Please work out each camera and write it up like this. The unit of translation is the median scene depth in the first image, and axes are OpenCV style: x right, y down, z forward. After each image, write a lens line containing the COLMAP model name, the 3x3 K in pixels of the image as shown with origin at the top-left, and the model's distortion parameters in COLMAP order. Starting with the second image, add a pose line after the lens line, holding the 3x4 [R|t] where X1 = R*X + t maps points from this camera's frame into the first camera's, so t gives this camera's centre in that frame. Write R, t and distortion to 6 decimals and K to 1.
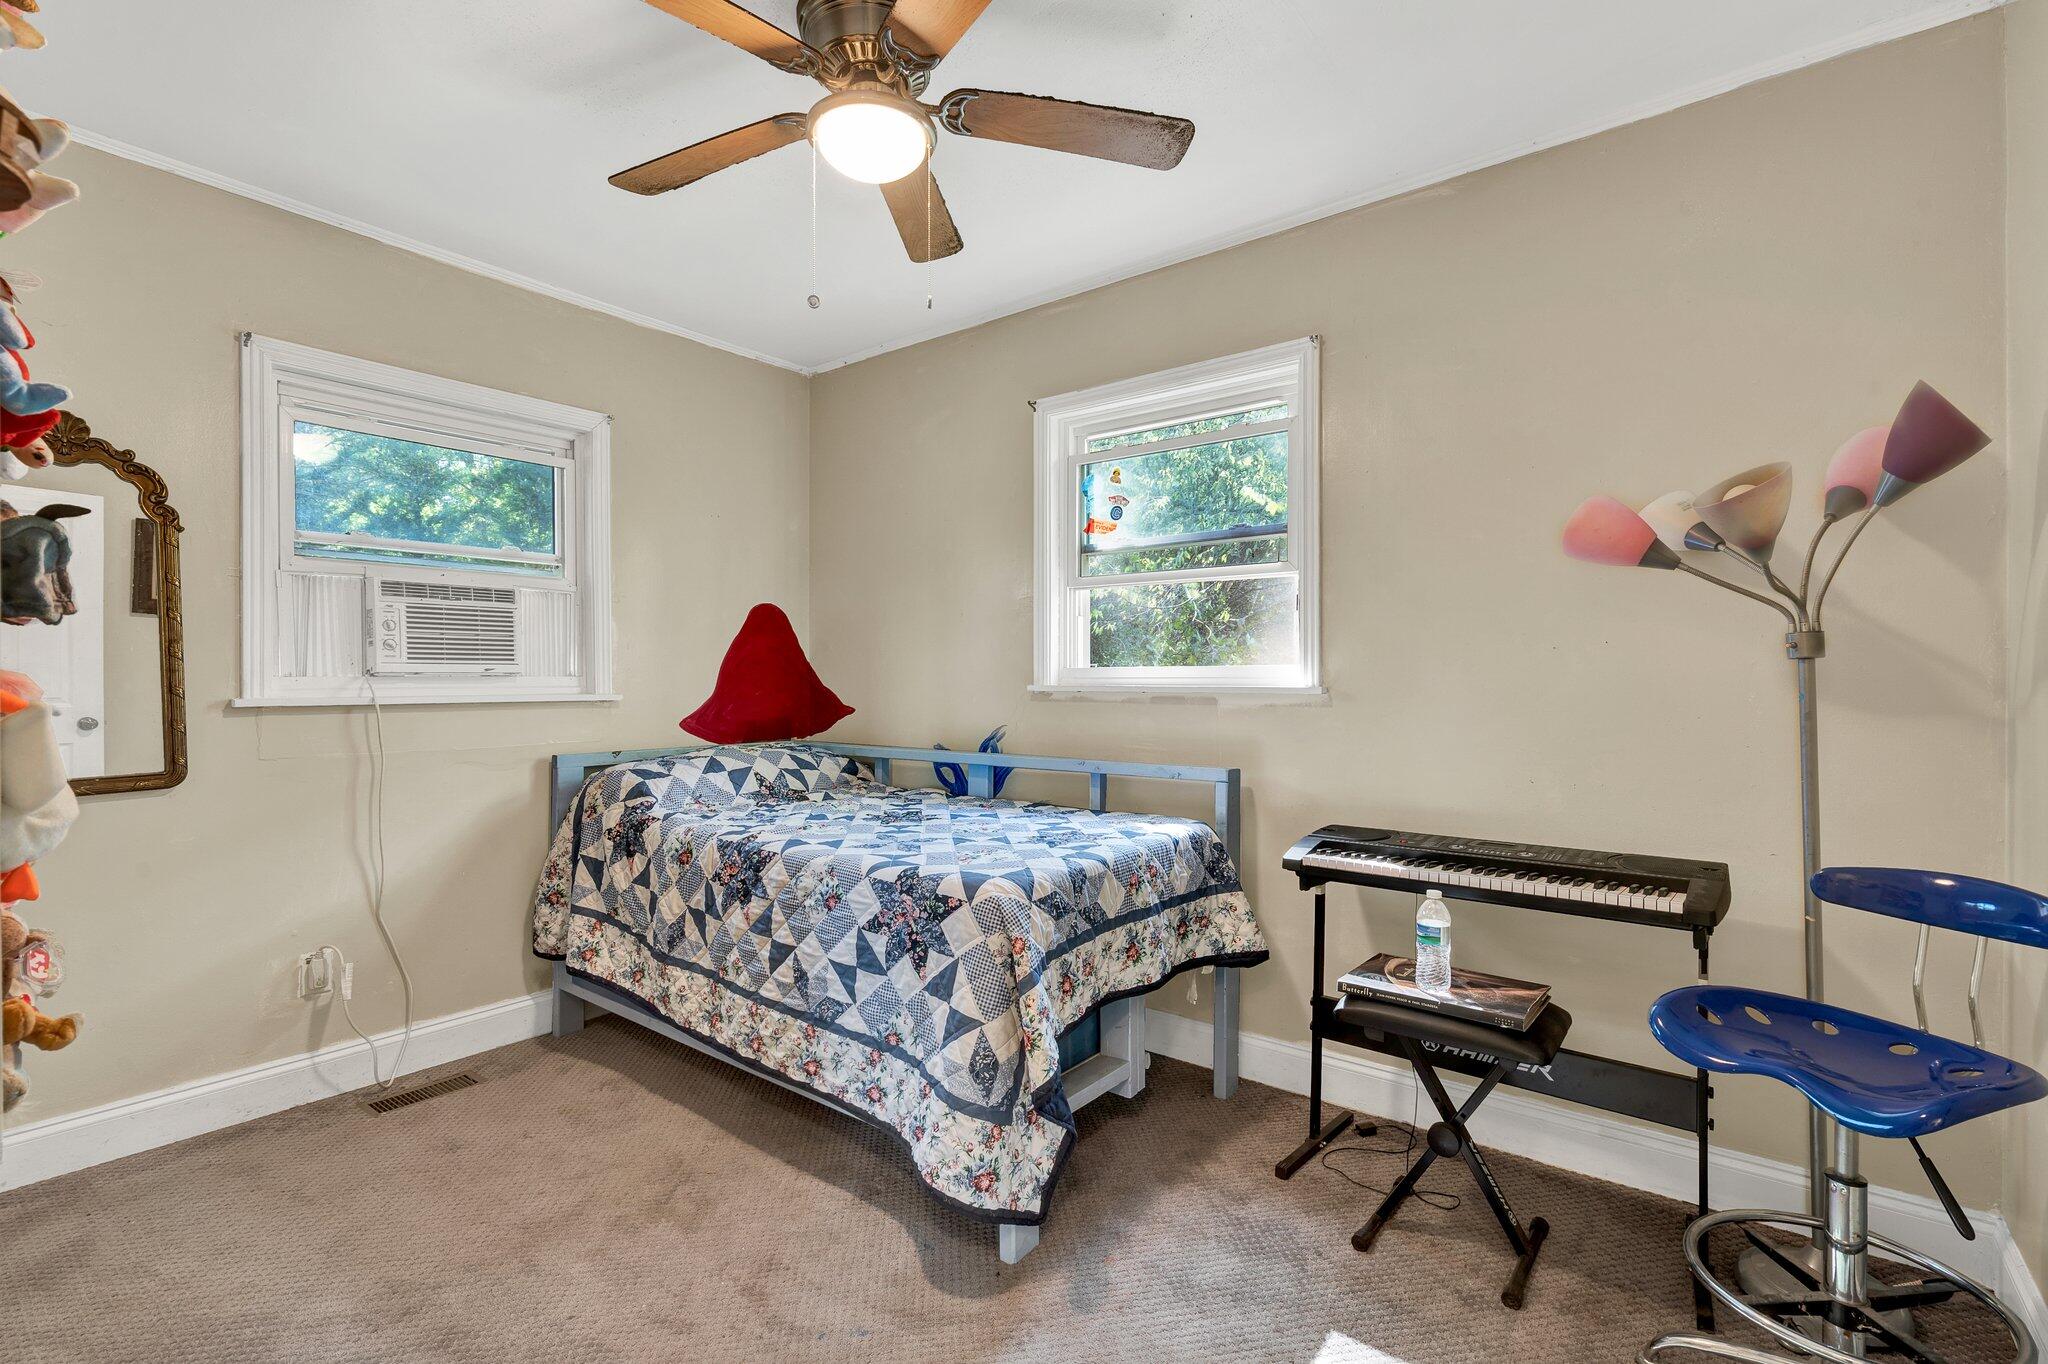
lens RADIAL K [[938.2, 0, 1023.9], [0, 938.2, 682.2], [0, 0, 1]] dist [-0.000935, -0.000300]
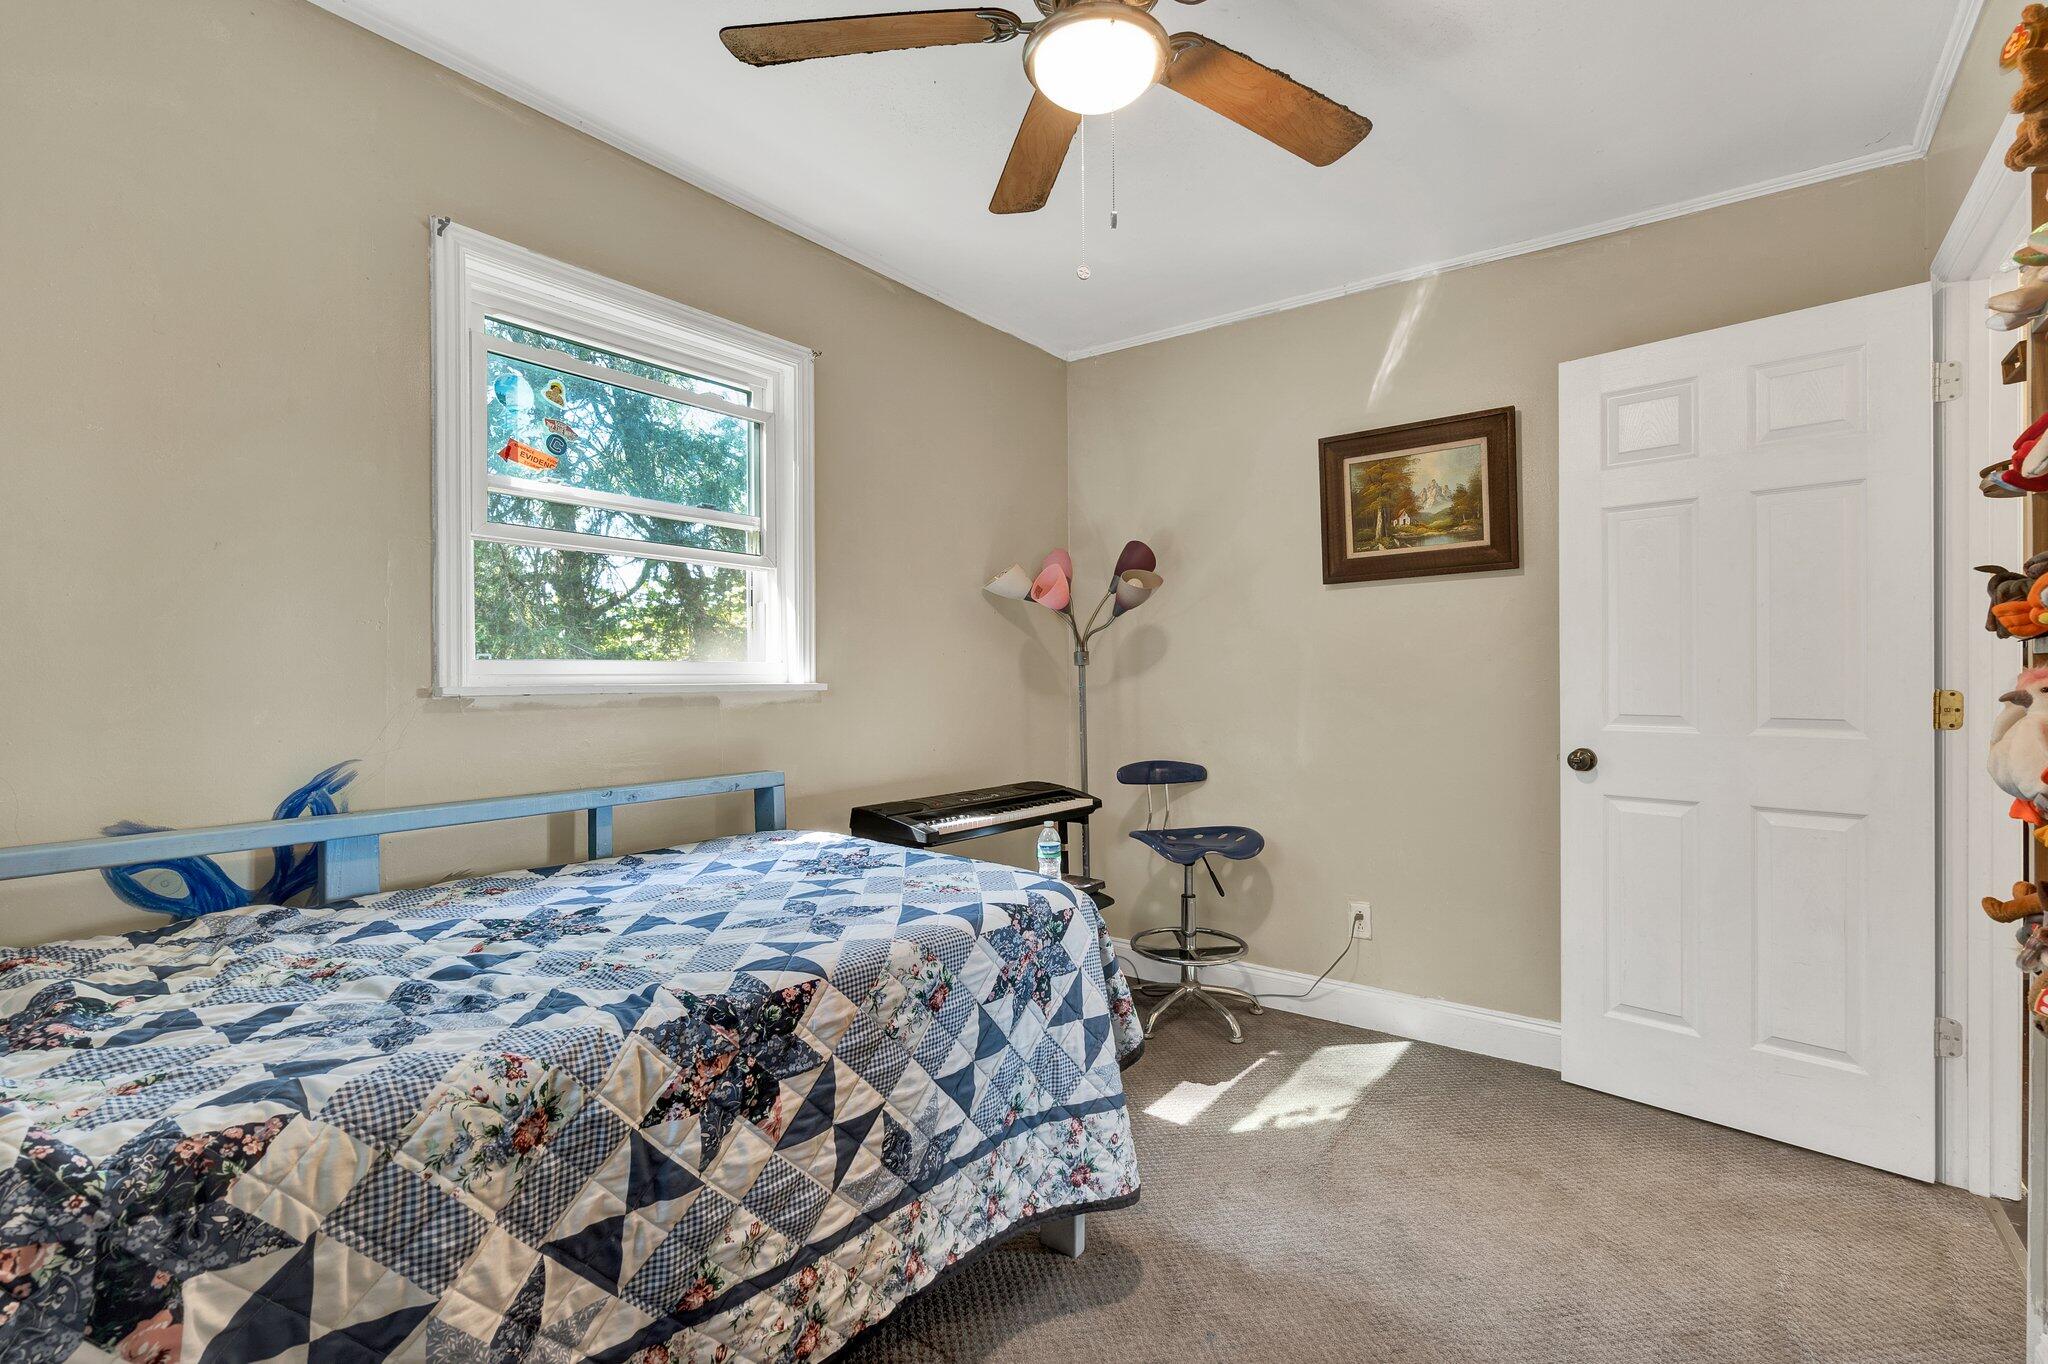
lens RADIAL K [[938.2, 0, 1022.8], [0, 938.2, 675.5], [0, 0, 1]] dist [-0.000935, -0.000300]
pose [[-0.027322, -0.000047, 0.999627, -0.858964], [0.005315, 0.999986, 0.000192, -0.003205], [-0.999613, 0.005318, -0.027321, 0.909843]]
